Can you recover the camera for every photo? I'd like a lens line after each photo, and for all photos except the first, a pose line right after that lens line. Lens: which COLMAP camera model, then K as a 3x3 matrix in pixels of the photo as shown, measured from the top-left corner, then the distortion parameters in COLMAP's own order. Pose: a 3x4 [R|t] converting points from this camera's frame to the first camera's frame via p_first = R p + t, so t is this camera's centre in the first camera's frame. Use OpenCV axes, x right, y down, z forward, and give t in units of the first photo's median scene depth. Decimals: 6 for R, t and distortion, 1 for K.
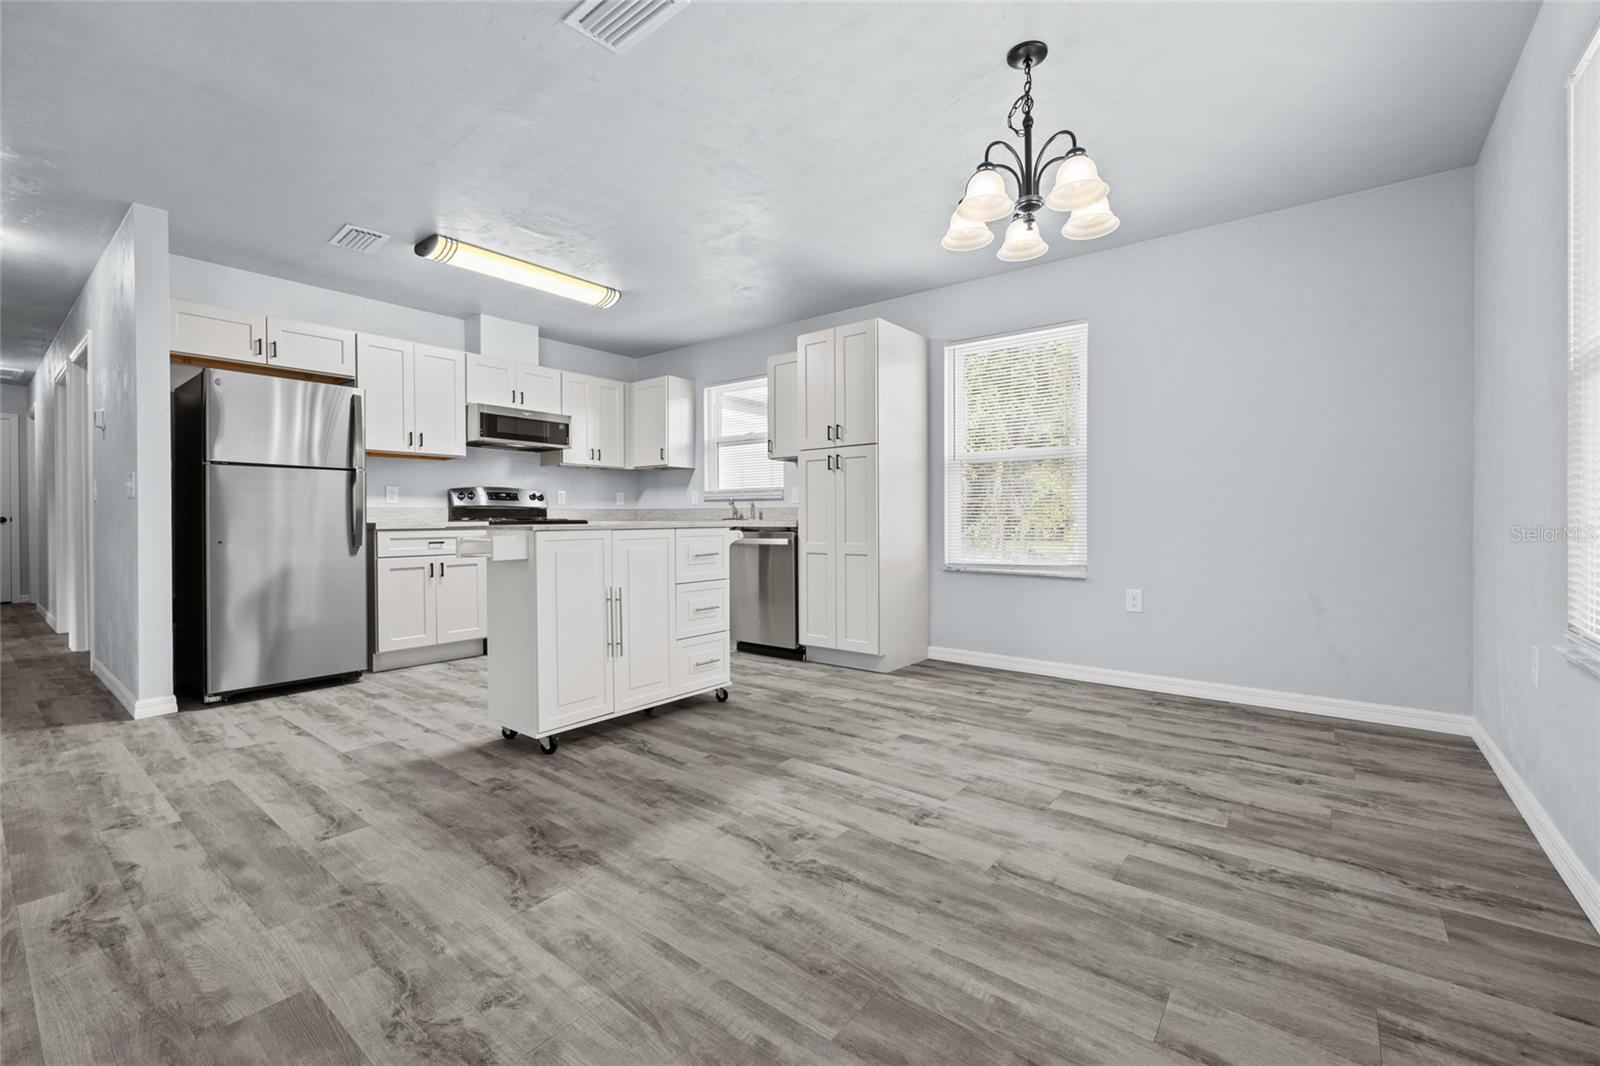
lens RADIAL K [[668.4, 0, 805.4], [0, 668.4, 522.1], [0, 0, 1]] dist [0.000097, 0.000633]
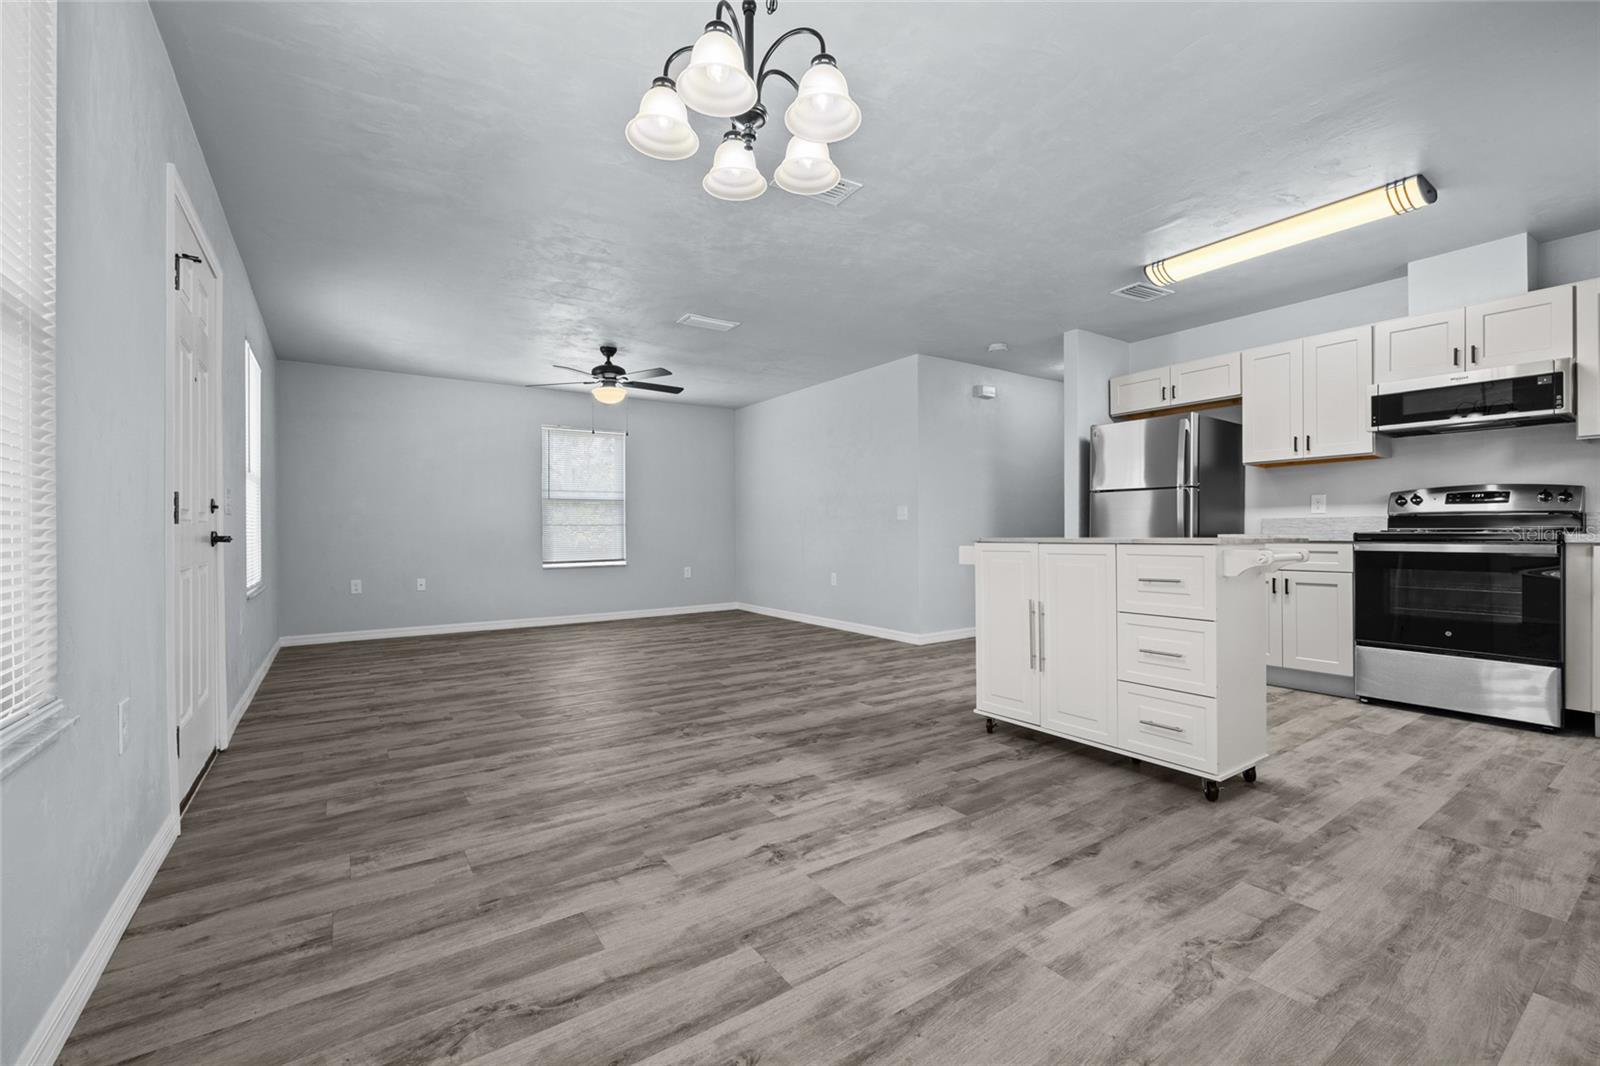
lens RADIAL K [[668.4, 0, 804.2], [0, 668.4, 536.7], [0, 0, 1]] dist [0.000097, 0.000633]
pose [[-0.297937, 0.009838, -0.954535, 0.956212], [0.001155, 0.999950, 0.009946, -0.011856], [0.954585, 0.001861, -0.297933, 1.190015]]
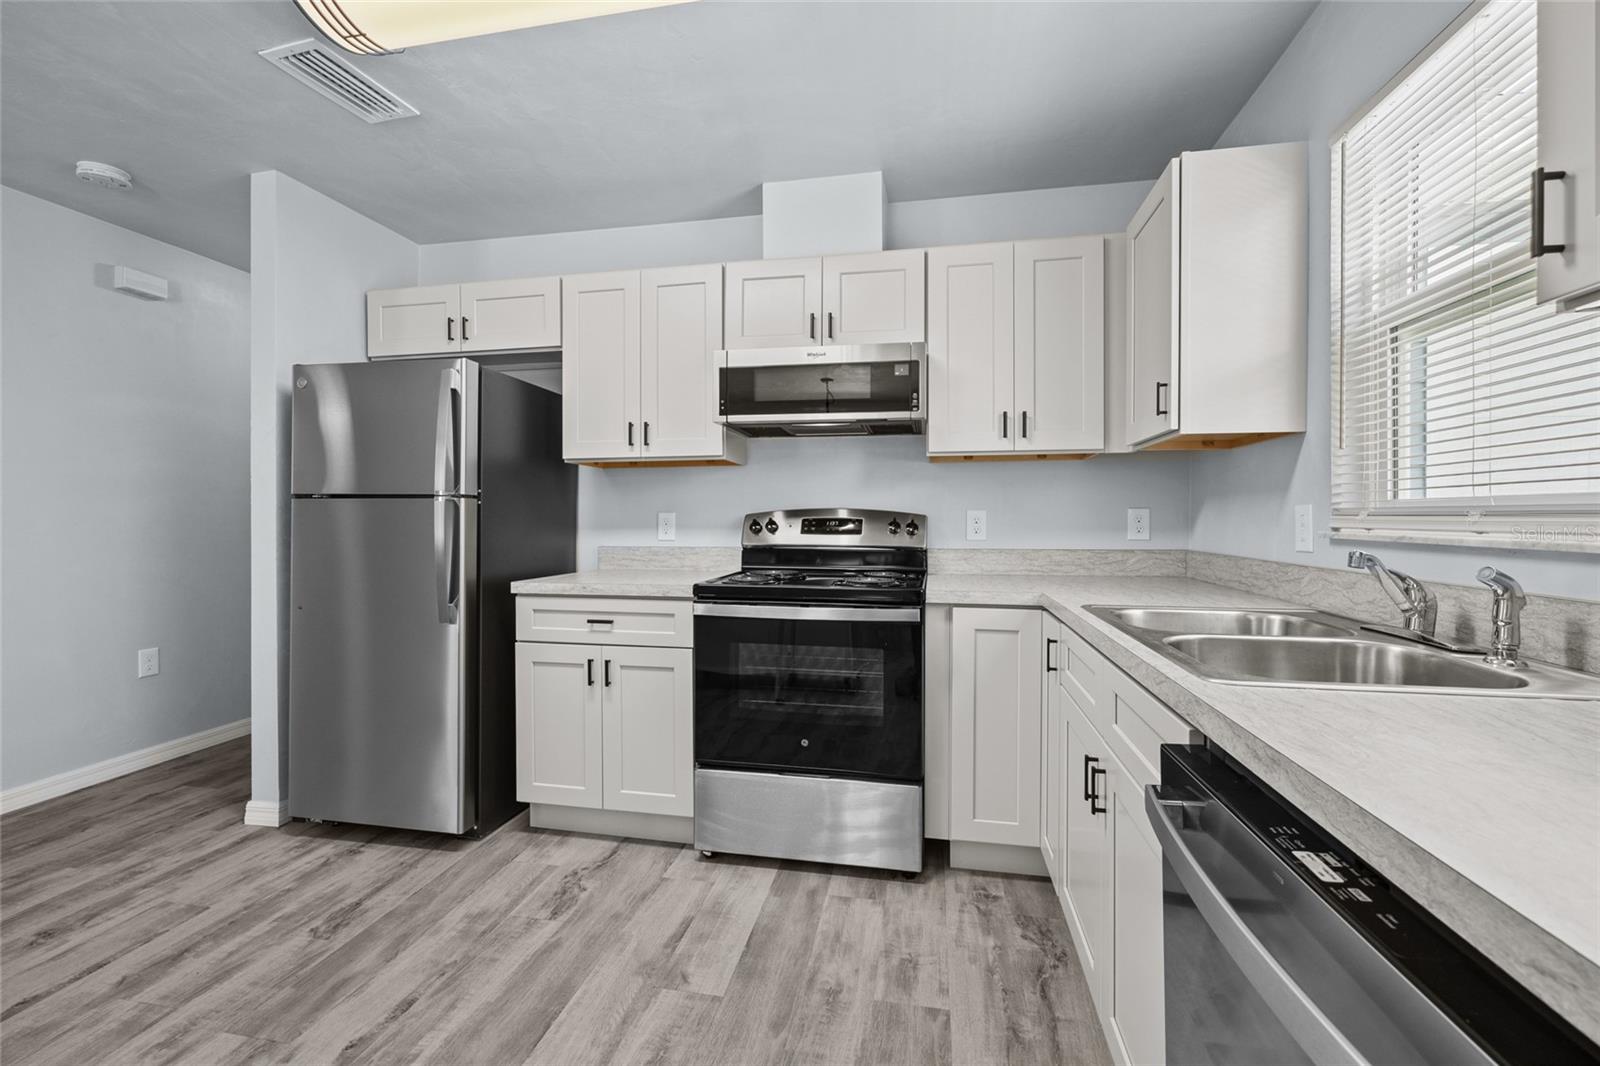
lens RADIAL K [[668.4, 0, 794.8], [0, 668.4, 523.3], [0, 0, 1]] dist [0.000097, 0.000633]
pose [[0.444504, 0.009843, -0.895723, 0.000808], [-0.007579, 0.999945, 0.007228, -0.098765], [0.895745, 0.003576, 0.444554, 1.654246]]
